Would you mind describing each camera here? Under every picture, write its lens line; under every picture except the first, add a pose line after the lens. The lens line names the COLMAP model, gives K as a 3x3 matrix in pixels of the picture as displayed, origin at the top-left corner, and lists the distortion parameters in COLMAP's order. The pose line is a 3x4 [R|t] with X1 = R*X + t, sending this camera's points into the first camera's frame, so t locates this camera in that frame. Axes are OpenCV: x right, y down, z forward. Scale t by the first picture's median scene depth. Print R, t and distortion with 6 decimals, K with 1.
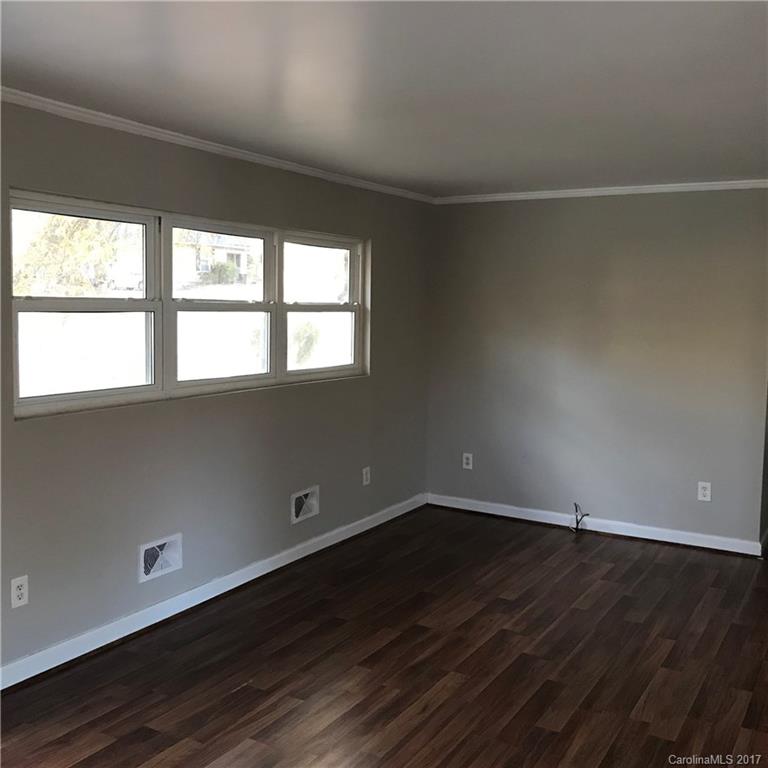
lens RADIAL K [[838.4, 0, 378.9], [0, 838.4, 381.7], [0, 0, 1]] dist [0.040175, -0.055137]
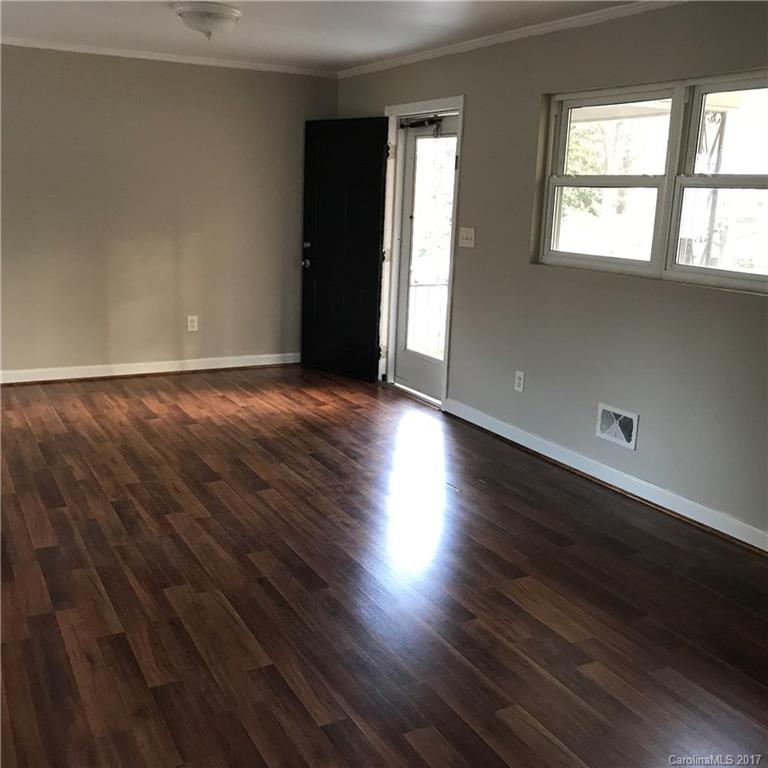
lens RADIAL K [[838.4, 0, 378.9], [0, 838.4, 381.7], [0, 0, 1]] dist [0.040175, -0.055137]
pose [[-0.516616, 0.158062, -0.841501, 0.757829], [-0.120385, 0.959641, 0.254160, -0.074868], [0.847712, 0.232607, -0.476737, 1.212179]]
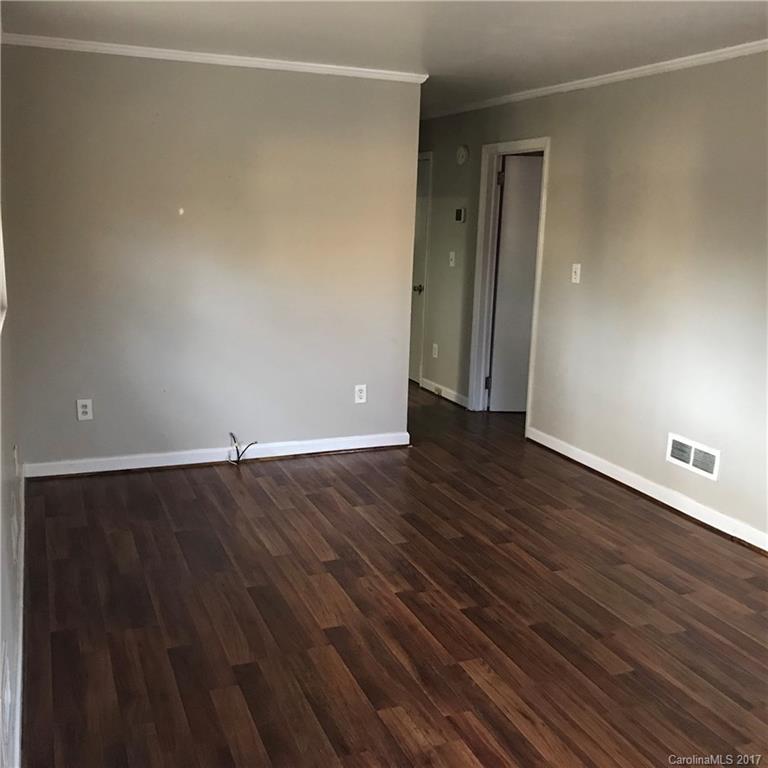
lens RADIAL K [[838.4, 0, 378.9], [0, 838.4, 381.7], [0, 0, 1]] dist [0.040175, -0.055137]
pose [[0.608169, -0.165117, 0.776445, -0.485834], [0.059326, 0.984846, 0.162967, -0.058213], [-0.791588, -0.053048, 0.608749, 0.499104]]
